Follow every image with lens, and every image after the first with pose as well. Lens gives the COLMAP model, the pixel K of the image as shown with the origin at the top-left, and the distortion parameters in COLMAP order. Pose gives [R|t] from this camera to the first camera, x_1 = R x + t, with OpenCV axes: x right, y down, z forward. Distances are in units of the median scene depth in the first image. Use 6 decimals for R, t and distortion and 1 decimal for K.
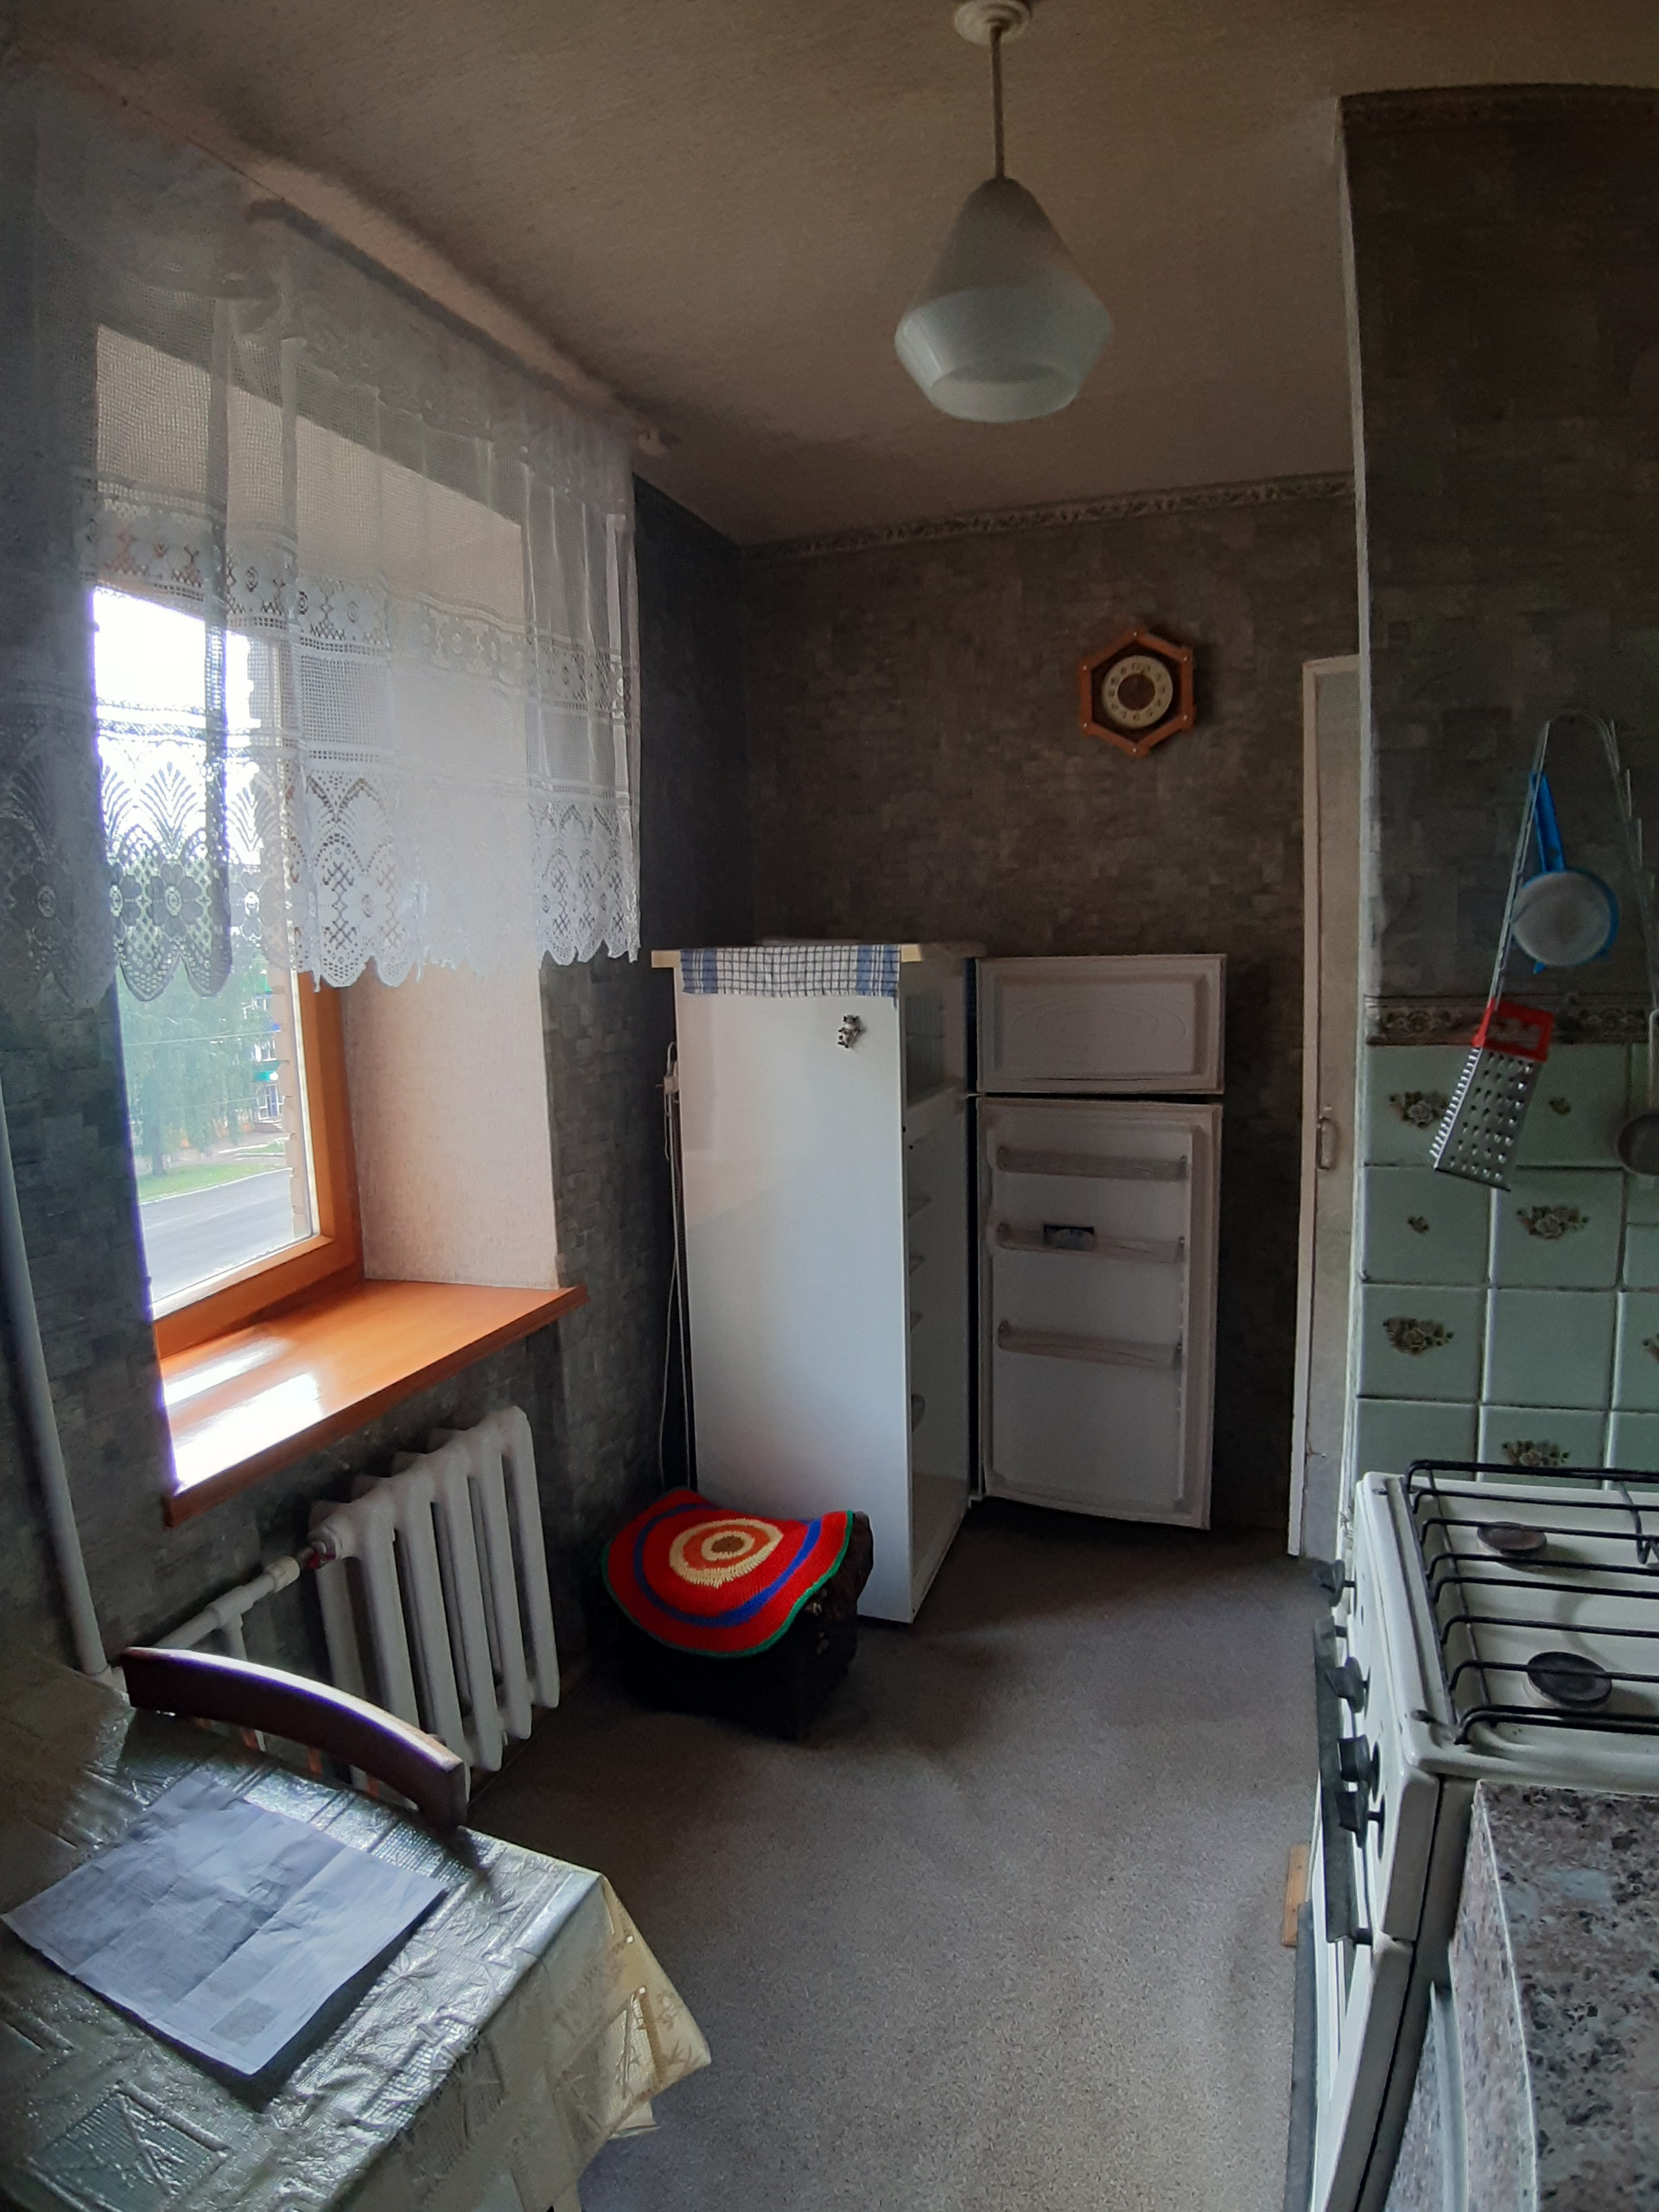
lens RADIAL K [[1171.3, 0, 835.3], [0, 1171.3, 1092.3], [0, 0, 1]] dist [-0.055020, 0.000303]
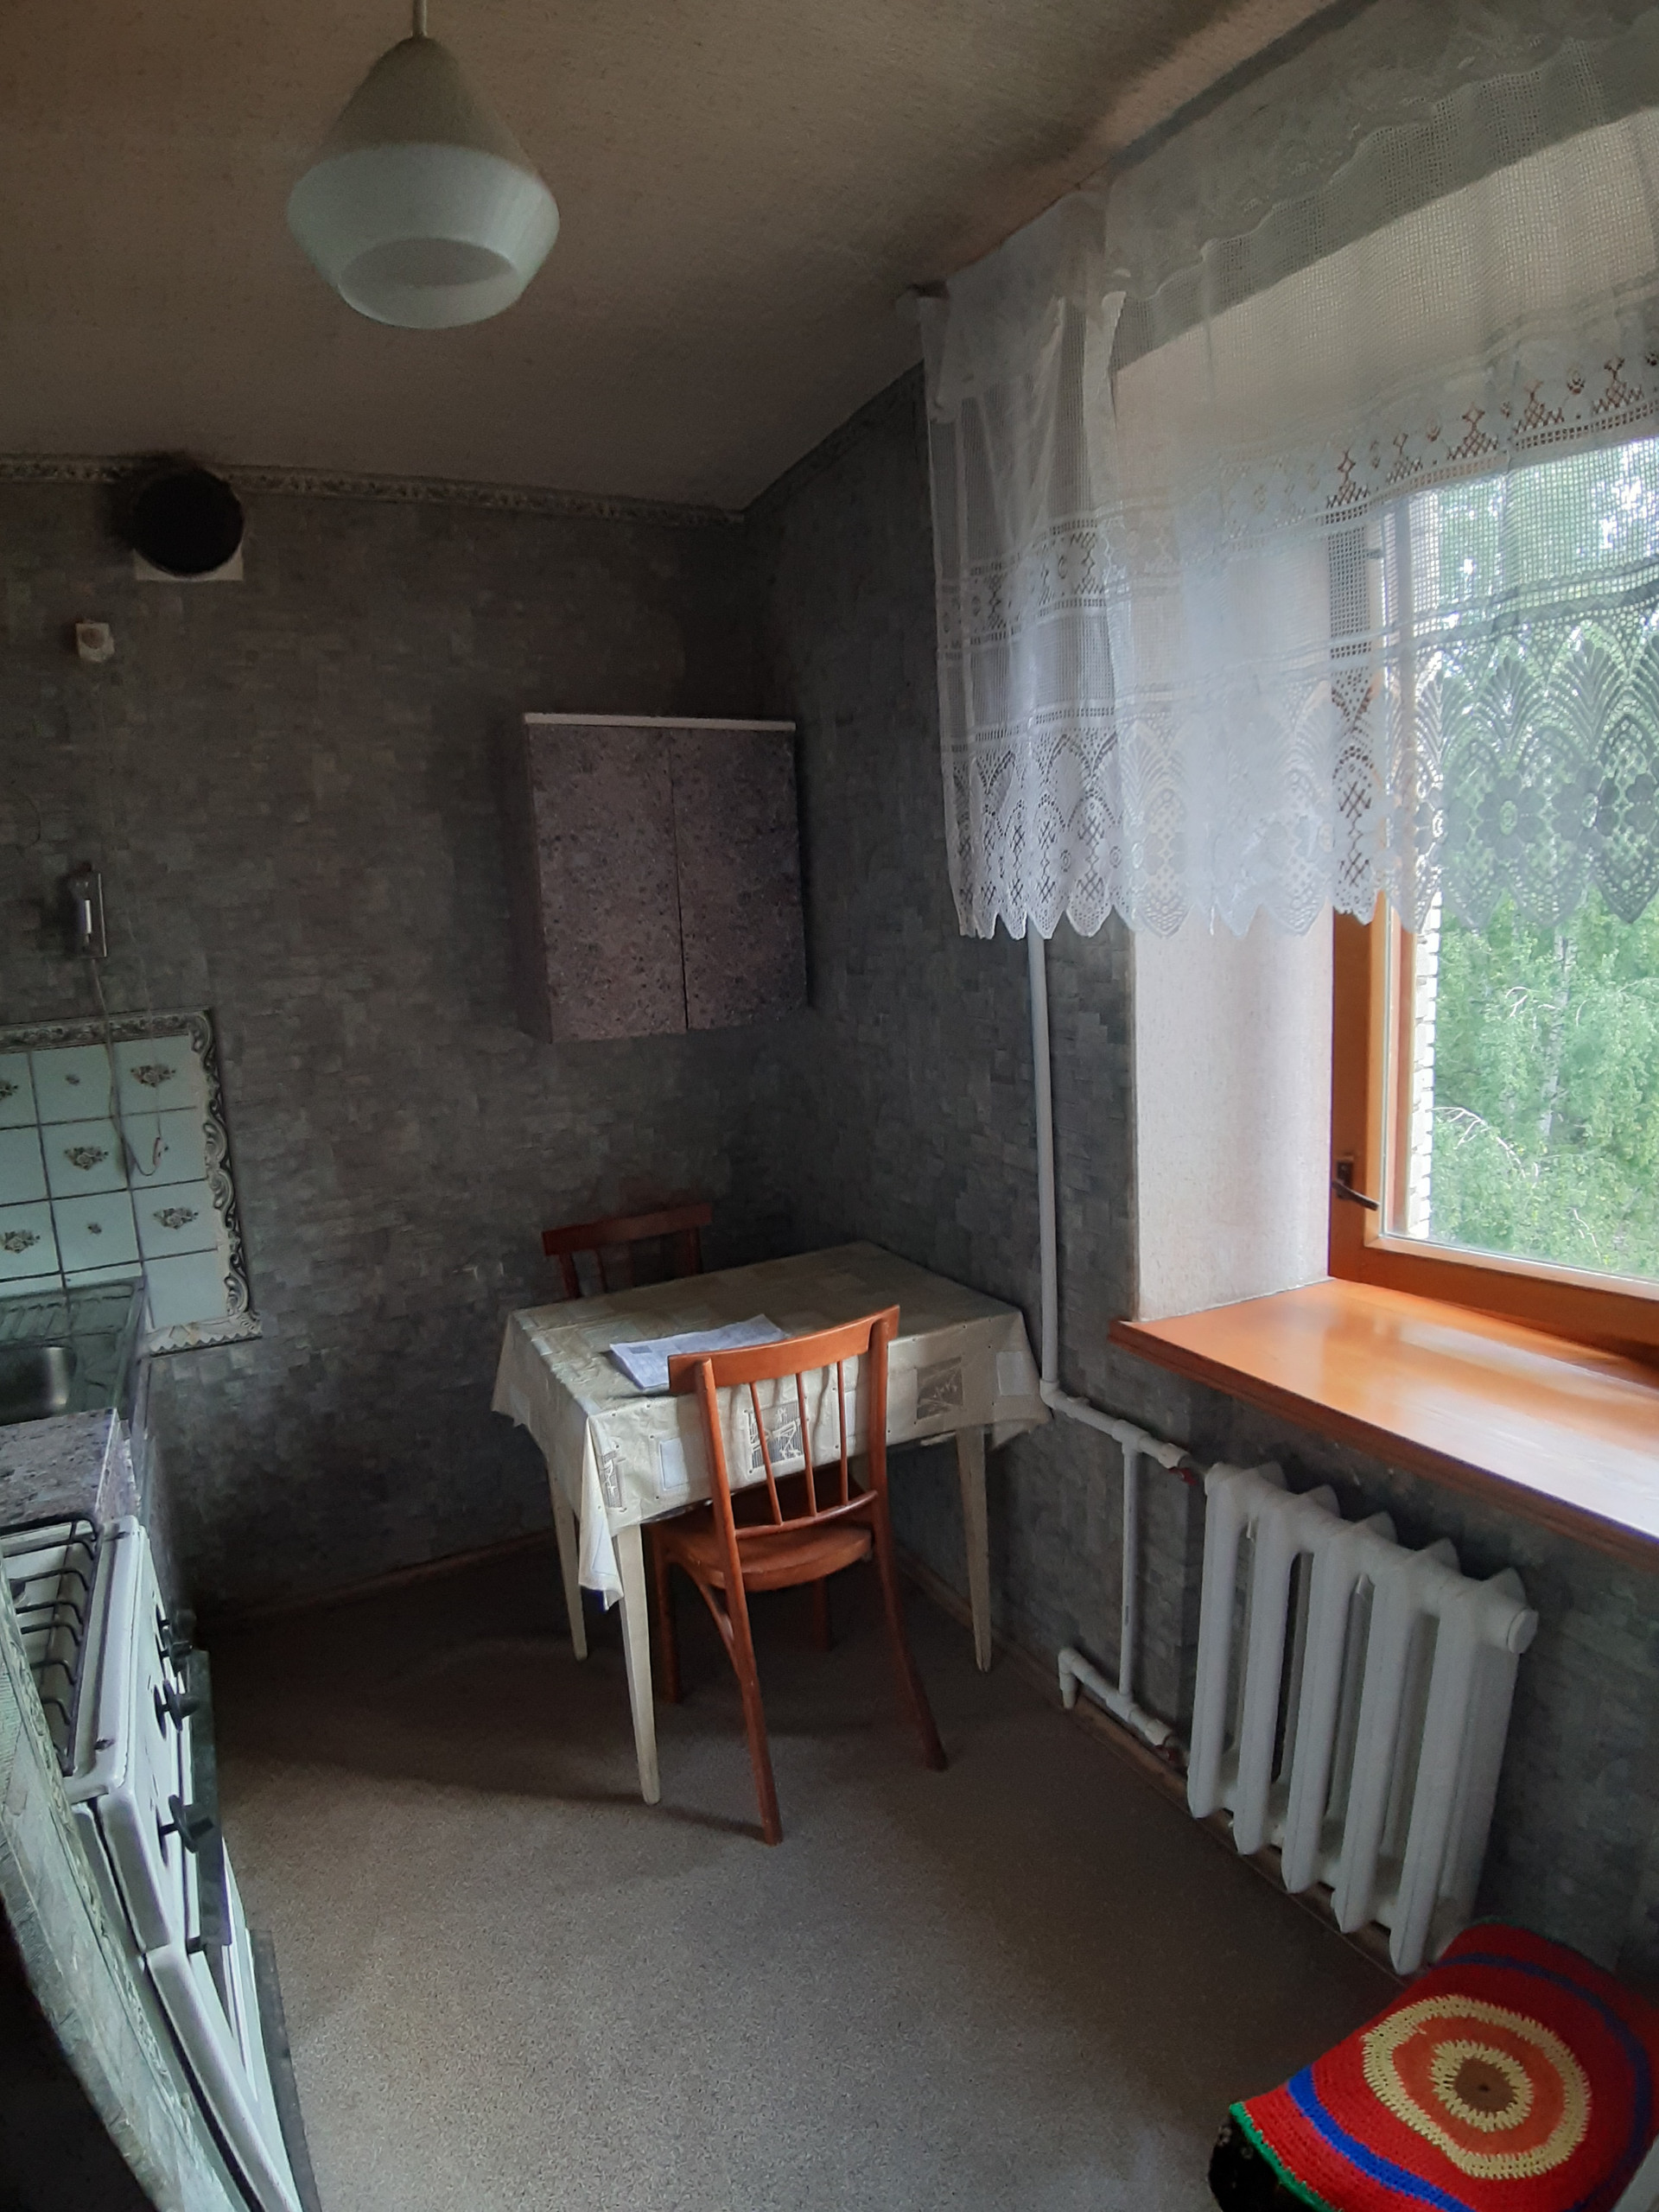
lens RADIAL K [[1171.3, 0, 835.3], [0, 1171.3, 1092.3], [0, 0, 1]] dist [-0.055020, 0.000303]
pose [[-0.641528, 0.181935, -0.745212, 0.464890], [-0.023363, 0.966383, 0.256043, -0.186430], [0.766744, 0.181669, -0.615711, 1.263086]]
